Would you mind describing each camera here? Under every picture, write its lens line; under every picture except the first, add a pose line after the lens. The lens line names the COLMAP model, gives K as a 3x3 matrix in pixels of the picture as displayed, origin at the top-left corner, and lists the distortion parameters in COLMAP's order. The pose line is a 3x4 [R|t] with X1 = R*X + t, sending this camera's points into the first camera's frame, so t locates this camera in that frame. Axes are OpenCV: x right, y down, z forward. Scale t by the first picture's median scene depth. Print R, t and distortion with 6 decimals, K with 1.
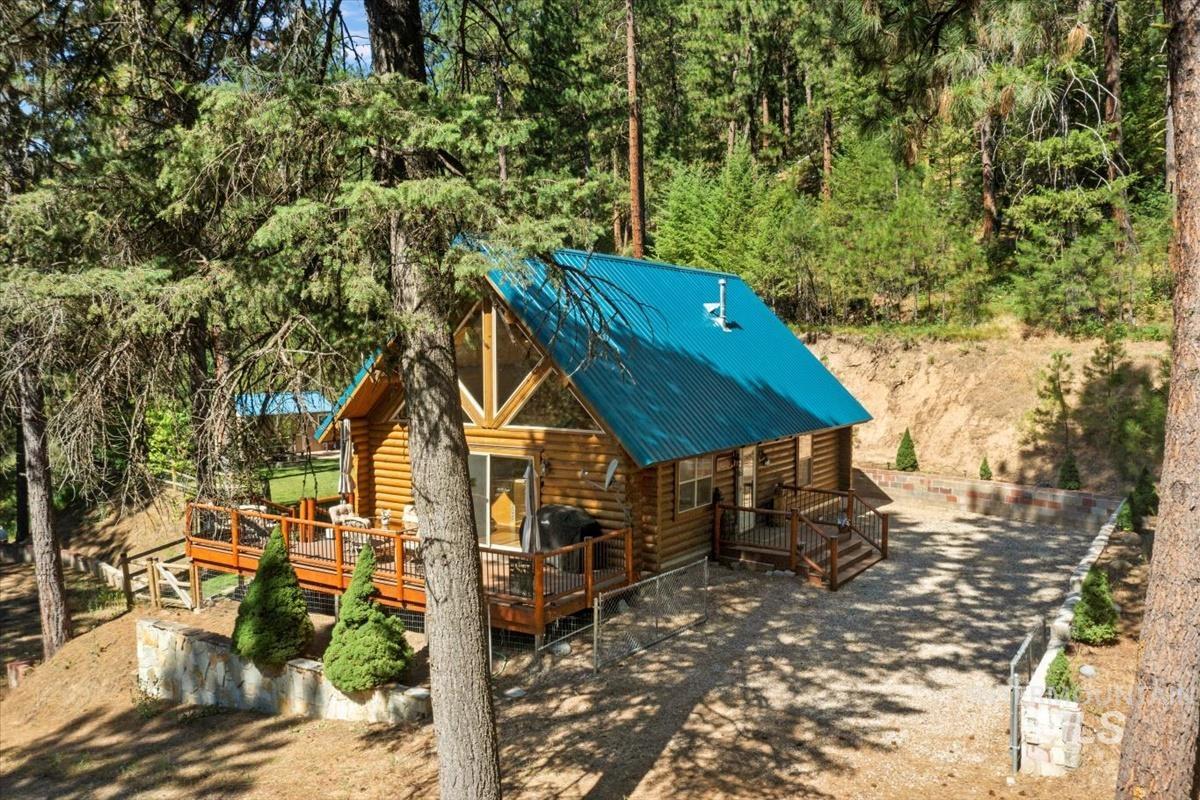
lens RADIAL K [[959.9, 0, 598.4], [0, 959.9, 403.4], [0, 0, 1]] dist [0.003881, 0.008622]
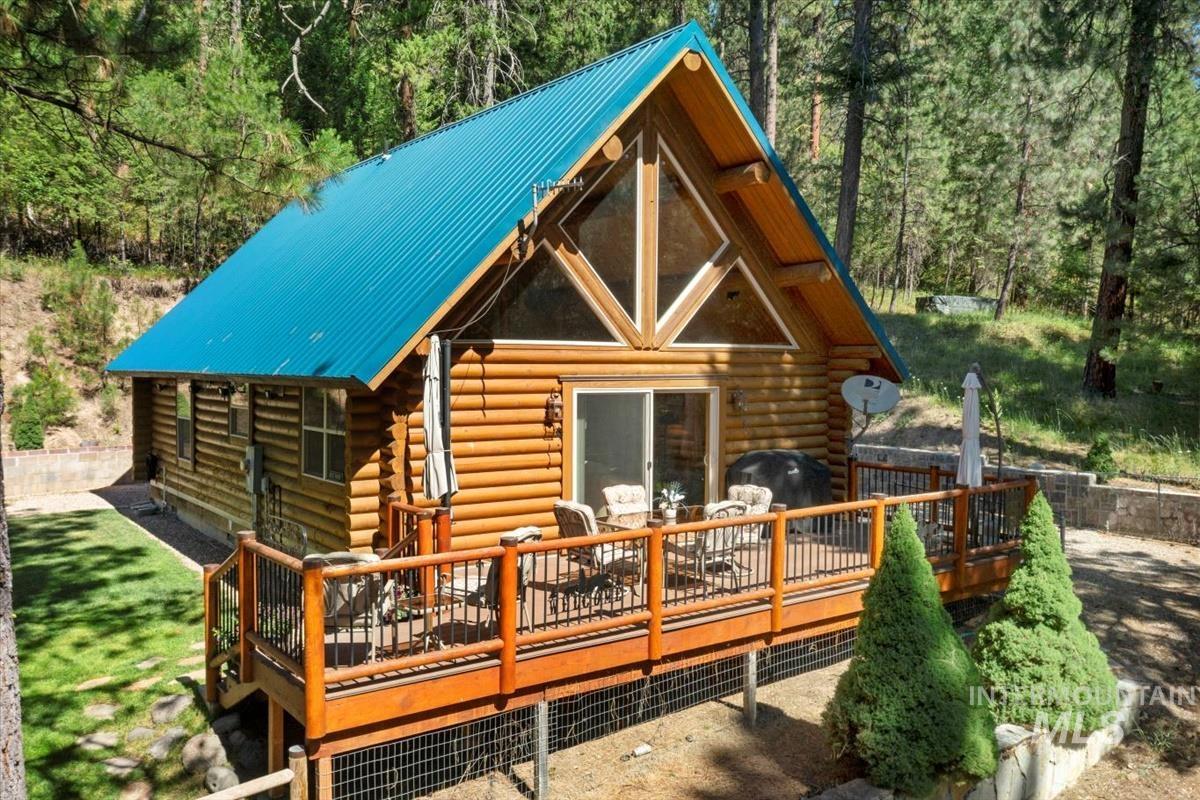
lens RADIAL K [[959.9, 0, 607.3], [0, 959.9, 399.6], [0, 0, 1]] dist [0.003881, 0.008622]
pose [[0.344014, -0.035438, 0.938296, -0.888553], [0.052144, 0.998466, 0.018593, 0.057304], [-0.937516, 0.042531, 0.345334, 1.013719]]
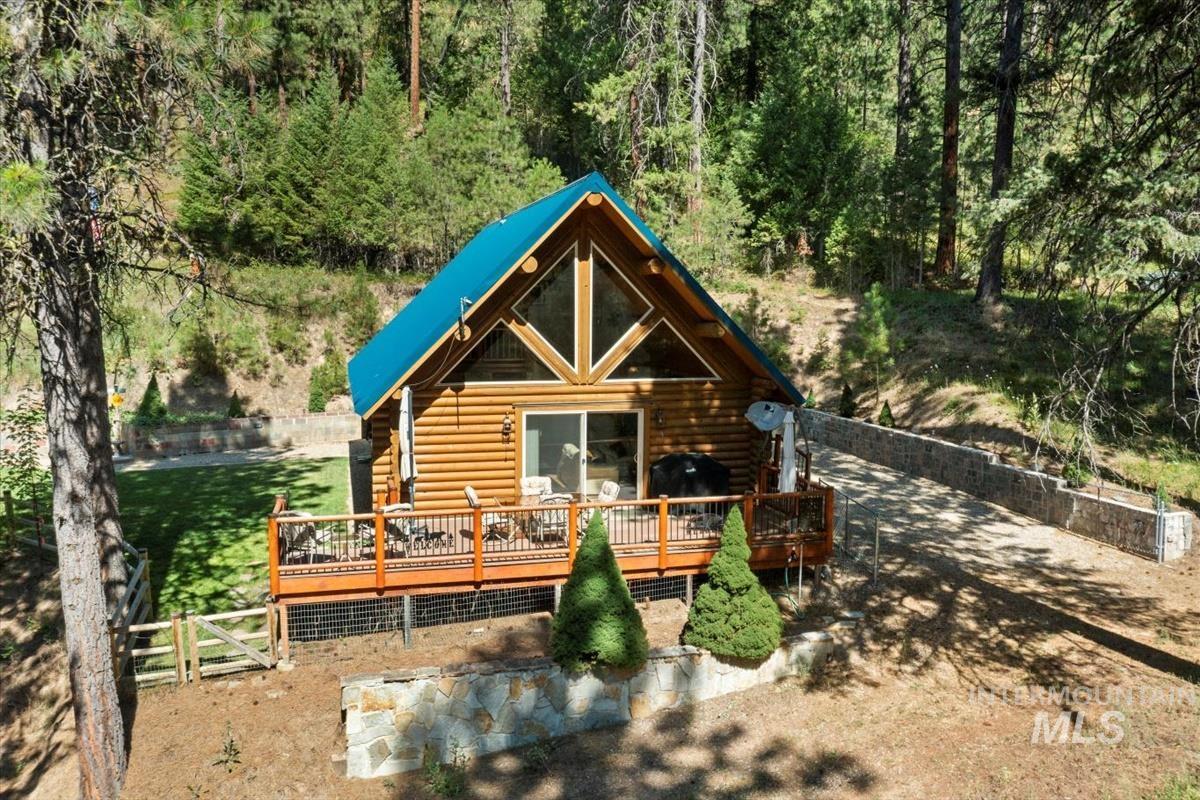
lens RADIAL K [[959.9, 0, 605.7], [0, 959.9, 399.6], [0, 0, 1]] dist [0.003881, 0.008622]
pose [[0.666870, -0.079327, 0.740940, -0.995525], [0.040964, 0.996717, 0.069842, -0.029807], [-0.744048, -0.016223, 0.667930, 0.445746]]
